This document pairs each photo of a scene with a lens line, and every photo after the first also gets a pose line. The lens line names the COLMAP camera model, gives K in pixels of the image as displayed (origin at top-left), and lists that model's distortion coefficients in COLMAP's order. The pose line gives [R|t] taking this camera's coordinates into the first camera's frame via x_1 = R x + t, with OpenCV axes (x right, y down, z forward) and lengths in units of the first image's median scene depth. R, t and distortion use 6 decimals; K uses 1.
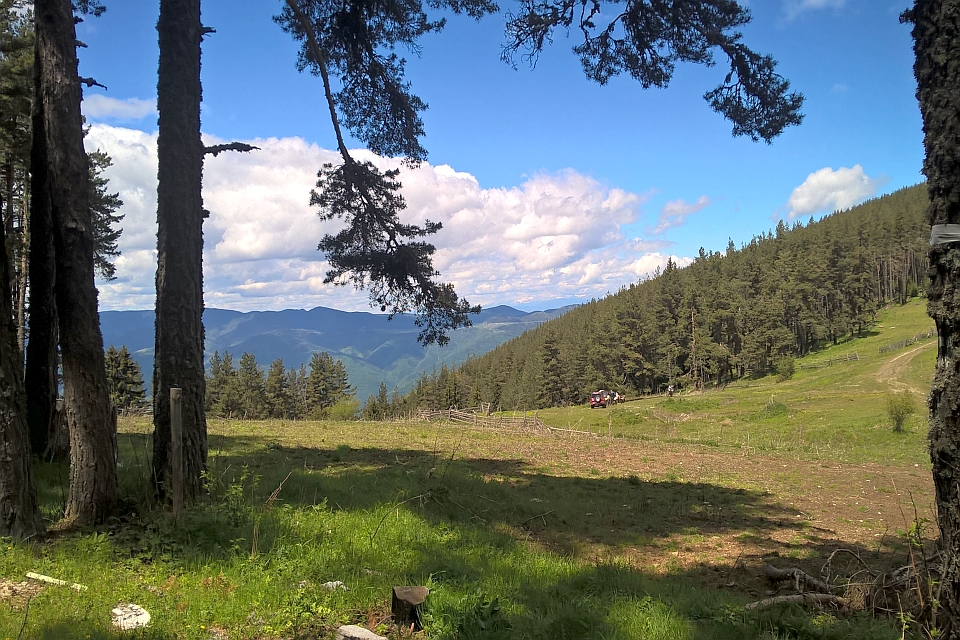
lens RADIAL K [[752.5, 0, 471.5], [0, 752.5, 321.2], [0, 0, 1]] dist [-0.040872, -0.018864]
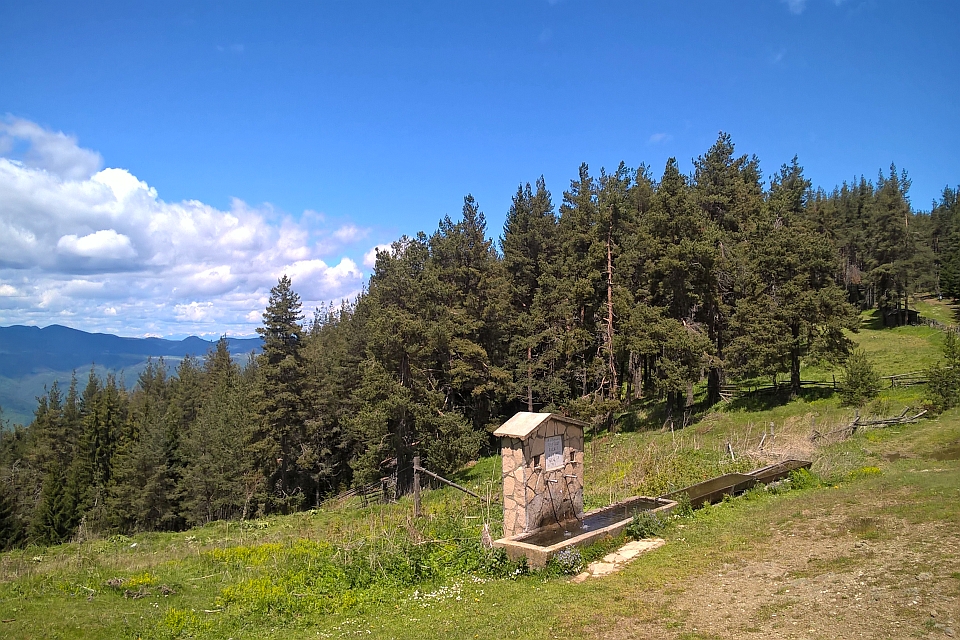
lens RADIAL K [[752.5, 0, 451.6], [0, 752.5, 324.8], [0, 0, 1]] dist [-0.040872, -0.018864]
pose [[0.960103, 0.063212, 0.272409, 0.085228], [-0.050674, 0.997317, -0.052827, 0.055597], [-0.275018, 0.036915, 0.960730, 0.578705]]
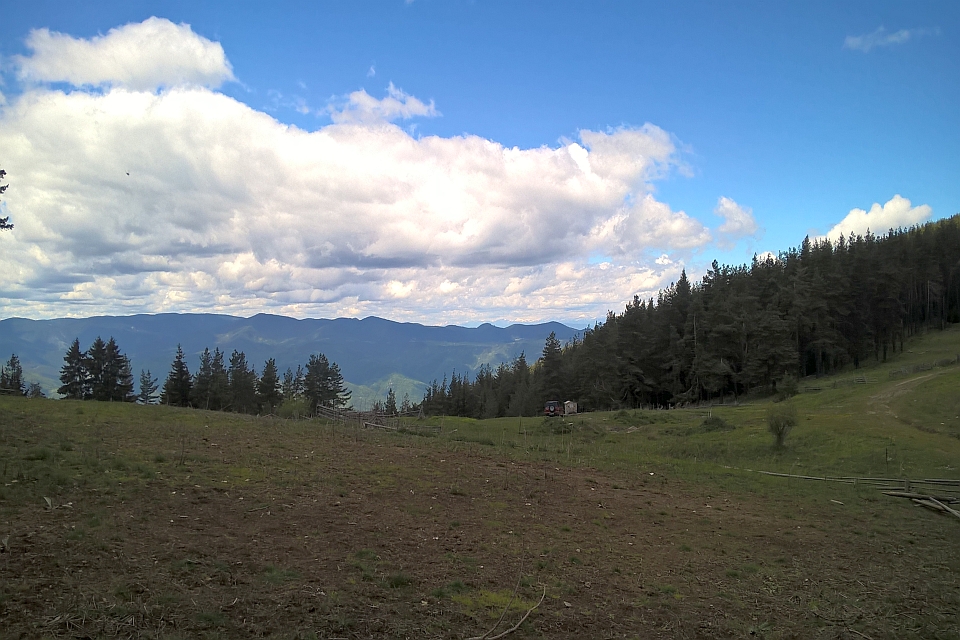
lens RADIAL K [[752.5, 0, 481.9], [0, 752.5, 317.4], [0, 0, 1]] dist [-0.040872, -0.018864]
pose [[0.997465, 0.038424, -0.059898, 0.077598], [-0.039920, 0.998915, -0.023988, 0.009722], [0.058912, 0.026319, 0.997916, 0.035987]]
